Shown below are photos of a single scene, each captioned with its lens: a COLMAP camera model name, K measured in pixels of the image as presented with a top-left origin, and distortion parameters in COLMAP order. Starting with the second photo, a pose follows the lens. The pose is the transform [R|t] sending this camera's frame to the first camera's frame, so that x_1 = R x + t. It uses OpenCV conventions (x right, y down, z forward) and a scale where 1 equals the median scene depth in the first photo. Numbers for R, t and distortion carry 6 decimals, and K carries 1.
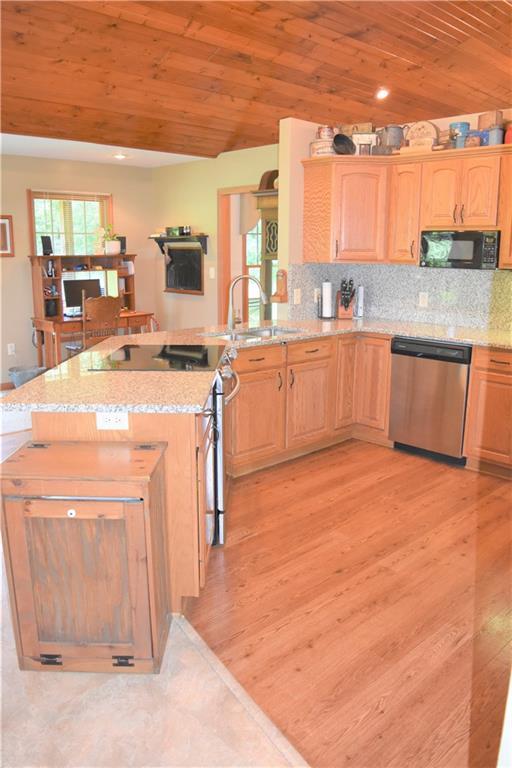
lens RADIAL K [[615.6, 0, 314.3], [0, 615.6, 385.2], [0, 0, 1]] dist [-0.070658, 0.005938]
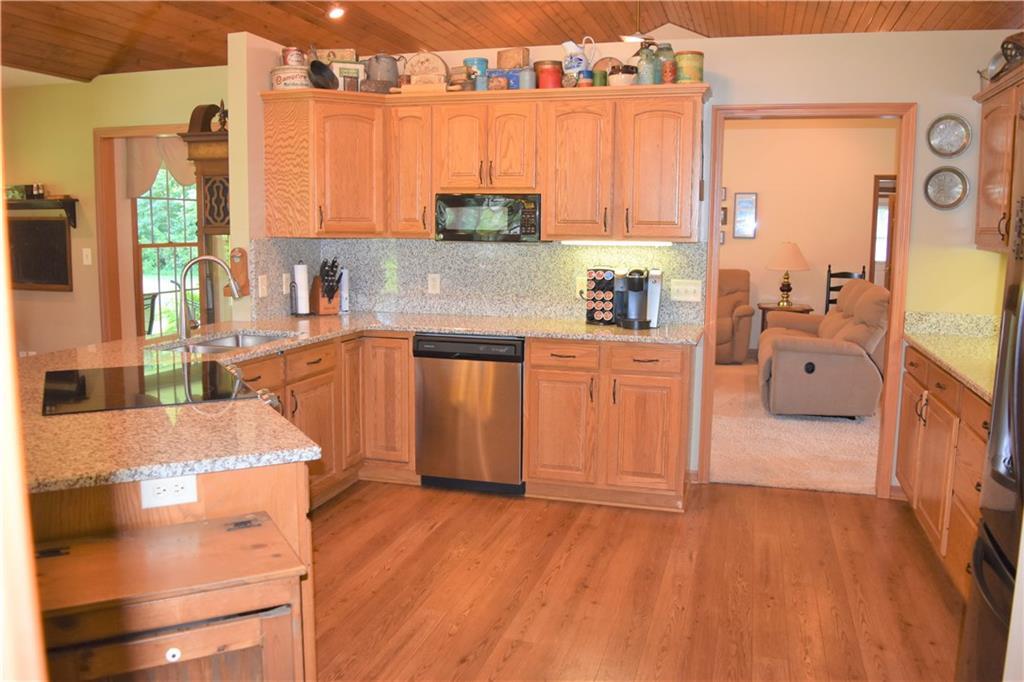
lens RADIAL K [[820.8, 0, 512.0], [0, 820.8, 341.0], [0, 0, 1]] dist [-0.070658, 0.005938]
pose [[0.881102, -0.065366, 0.468388, -0.225626], [0.101506, 0.993459, -0.052302, -0.006987], [-0.461905, 0.093628, 0.881974, 0.072264]]
